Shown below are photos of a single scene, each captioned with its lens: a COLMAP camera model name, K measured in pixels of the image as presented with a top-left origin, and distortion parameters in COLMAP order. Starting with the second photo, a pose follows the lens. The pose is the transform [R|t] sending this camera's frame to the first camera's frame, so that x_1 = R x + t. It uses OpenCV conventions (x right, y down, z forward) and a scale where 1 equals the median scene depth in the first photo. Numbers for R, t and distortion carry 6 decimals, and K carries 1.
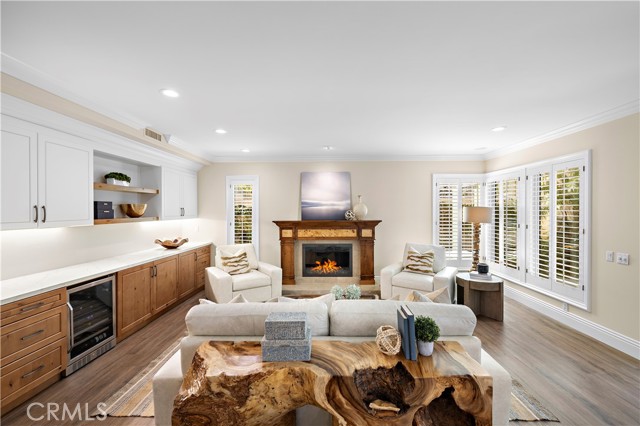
lens RADIAL K [[270.6, 0, 324.5], [0, 270.6, 211.6], [0, 0, 1]] dist [0.001963, -0.000304]
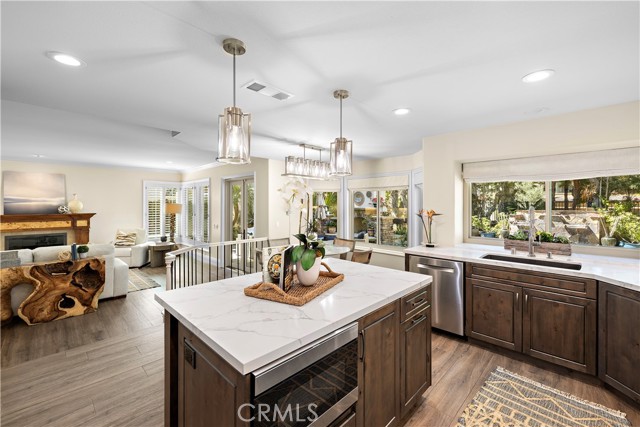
lens RADIAL K [[270.6, 0, 319.7], [0, 270.6, 204.8], [0, 0, 1]] dist [0.001963, -0.000304]
pose [[0.695946, 0.001702, 0.718092, 0.017826], [0.001925, 0.999989, -0.004235, -0.001253], [-0.718092, 0.004330, 0.695935, -0.712231]]
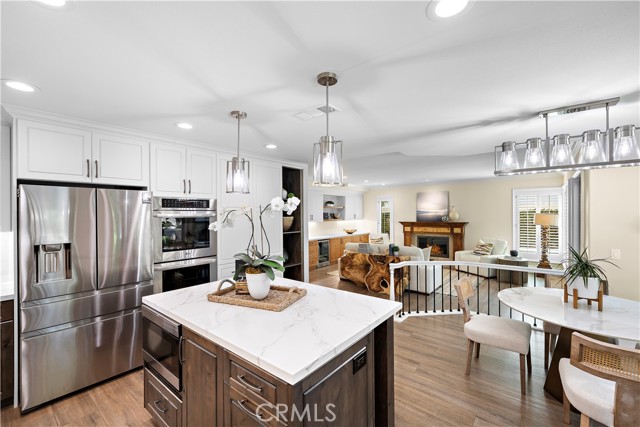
lens RADIAL K [[270.6, 0, 323.8], [0, 270.6, 212.7], [0, 0, 1]] dist [0.001963, -0.000304]
pose [[0.785548, -0.005136, -0.618780, 0.516234], [0.001506, 0.999978, -0.006389, -0.013965], [0.618799, 0.004087, 0.785539, -0.698111]]
